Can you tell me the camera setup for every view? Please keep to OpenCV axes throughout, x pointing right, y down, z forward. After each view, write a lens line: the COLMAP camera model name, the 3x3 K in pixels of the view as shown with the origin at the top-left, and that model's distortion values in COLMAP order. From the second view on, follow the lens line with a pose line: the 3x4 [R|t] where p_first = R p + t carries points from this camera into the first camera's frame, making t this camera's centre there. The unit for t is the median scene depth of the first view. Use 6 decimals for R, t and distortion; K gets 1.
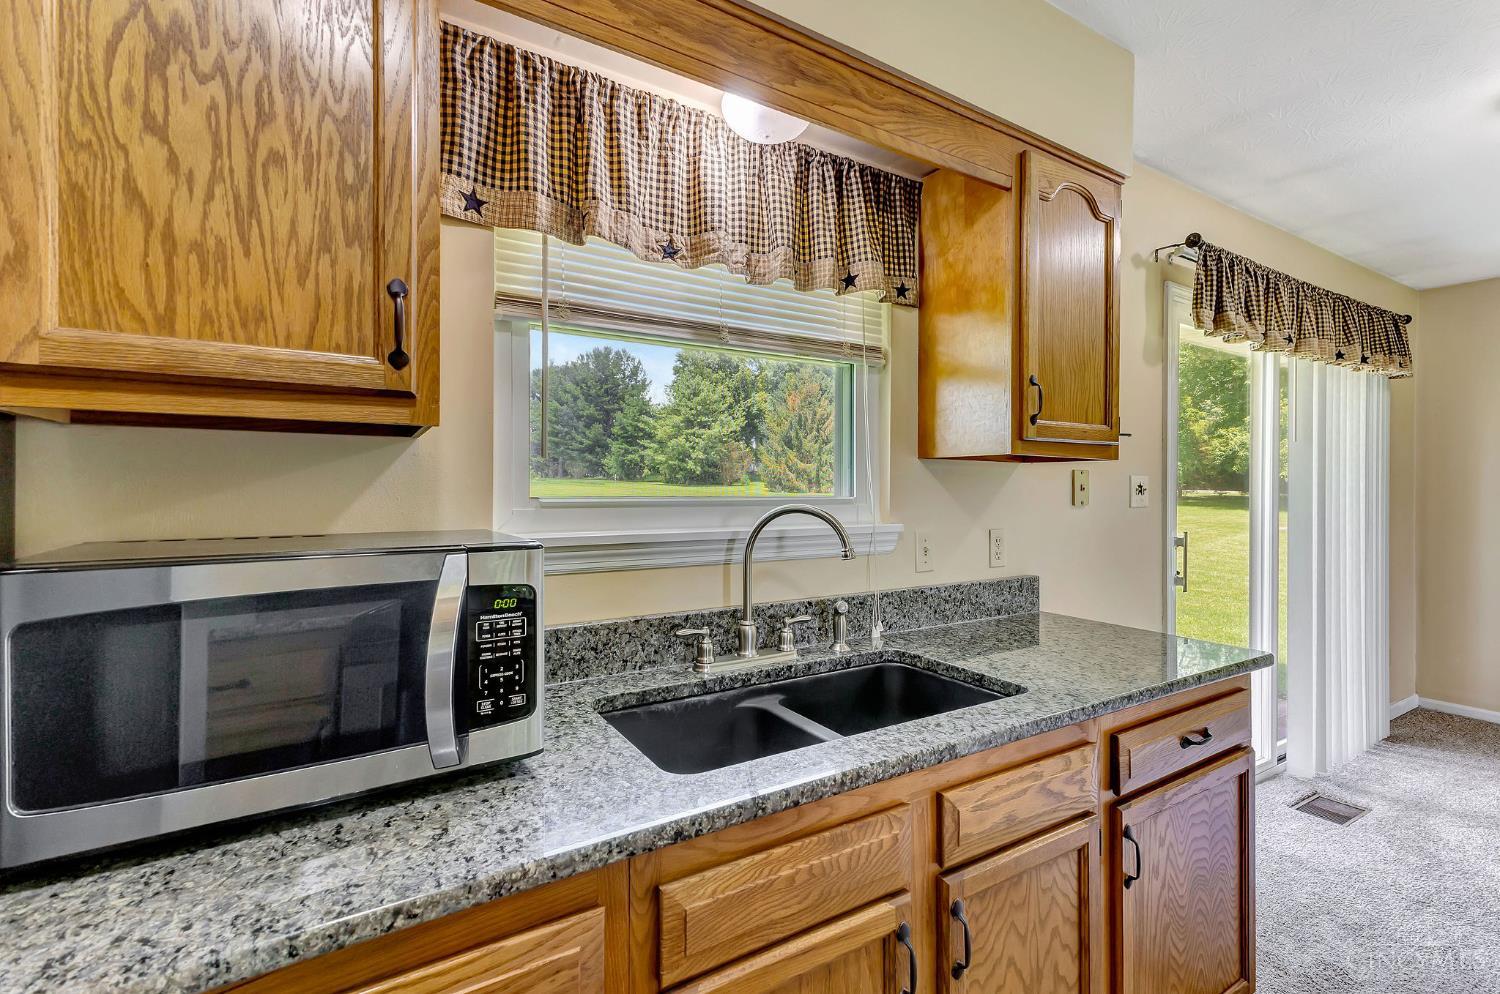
lens RADIAL K [[675.8, 0, 765.0], [0, 675.8, 483.8], [0, 0, 1]] dist [0.013870, 0.000287]
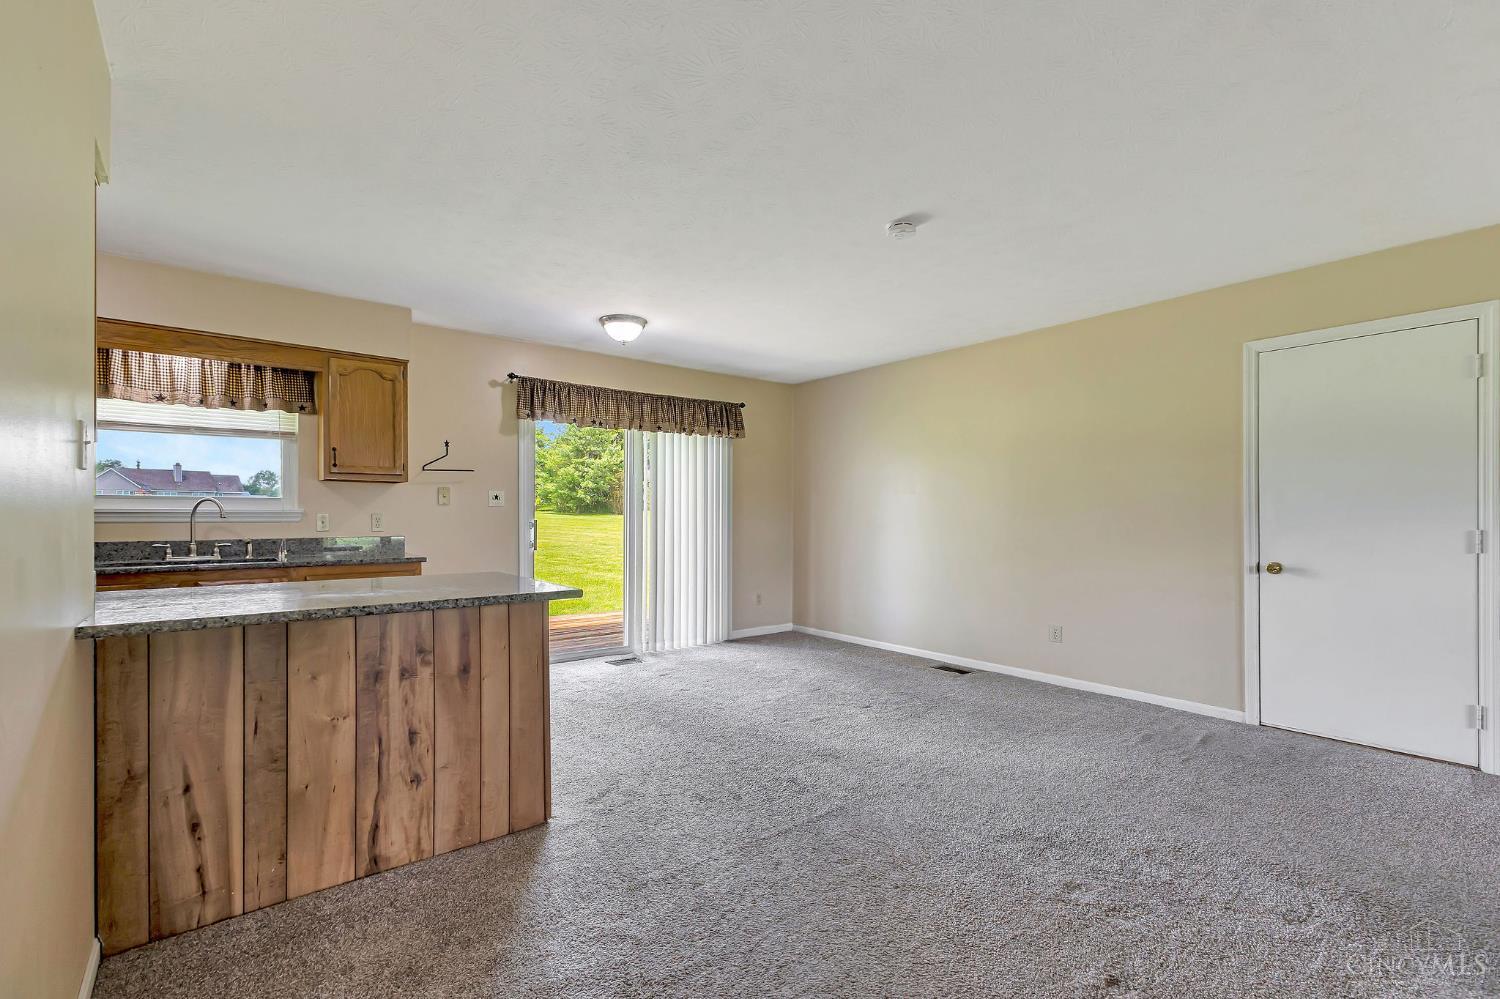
lens RADIAL K [[673.2, 0, 745.8], [0, 673.2, 519.7], [0, 0, 1]] dist [0.004688, 0.000033]
pose [[0.994959, -0.005163, 0.100147, 1.673945], [0.004133, 0.999936, 0.010488, 0.086373], [-0.100195, -0.010021, 0.994917, -1.636916]]
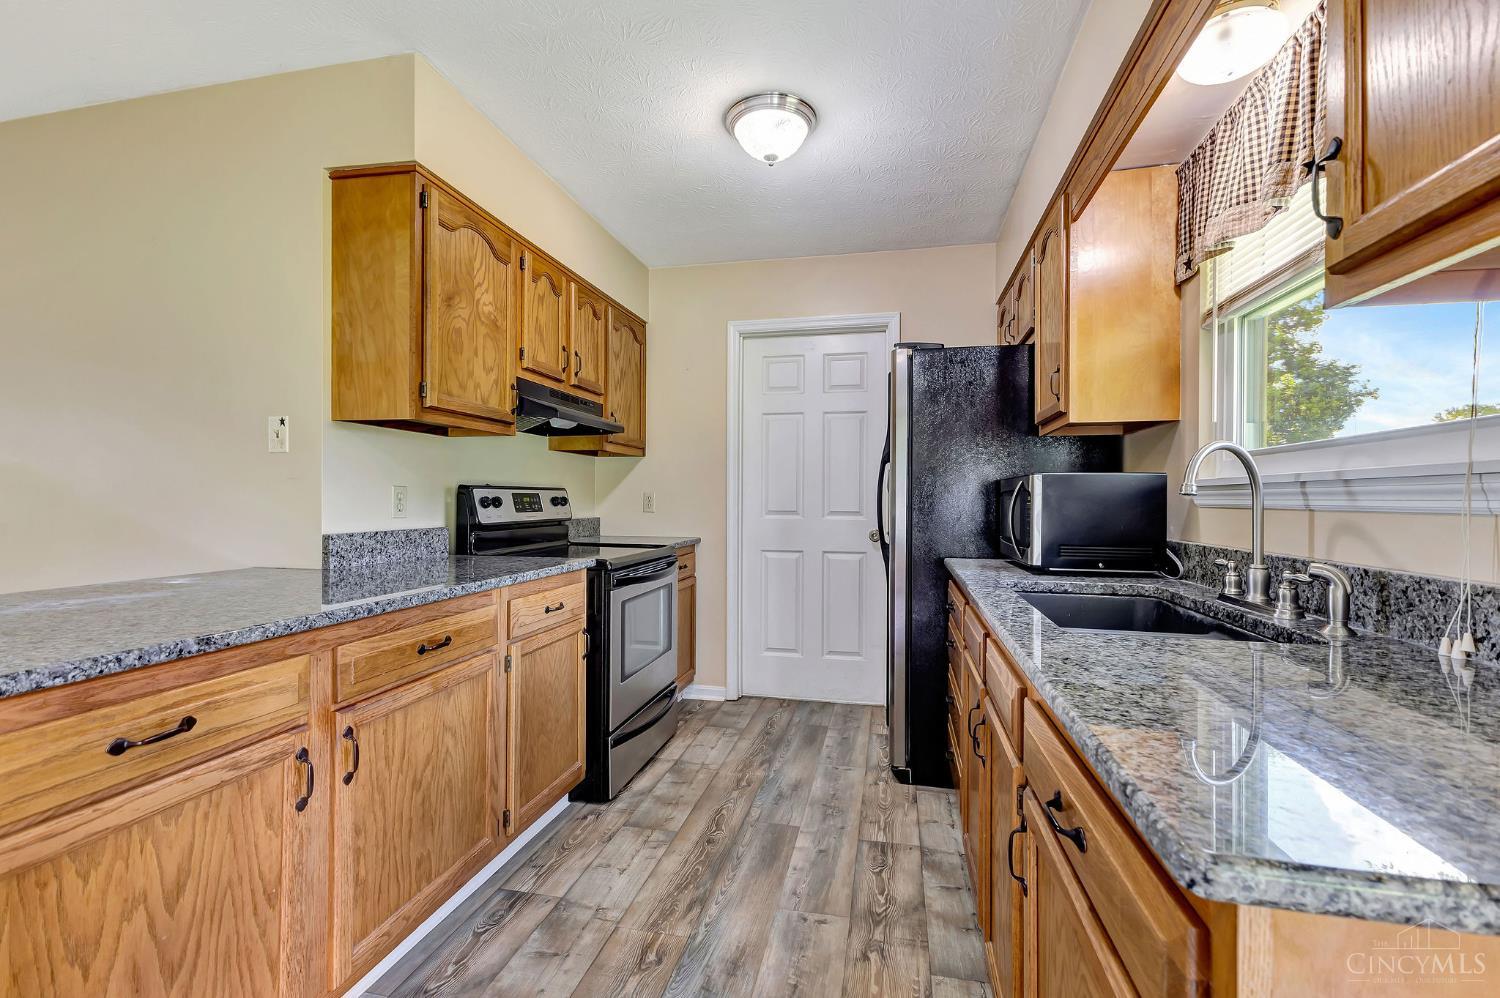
lens RADIAL K [[648.7, 0, 750.0], [0, 648.7, 499.0], [0, 0, 1]] dist [0.002523, -0.000596]
pose [[-0.706200, -0.009717, -0.707945, 1.045010], [-0.008086, 0.999951, -0.005658, 0.110057], [0.707966, 0.001729, -0.706244, 1.047030]]
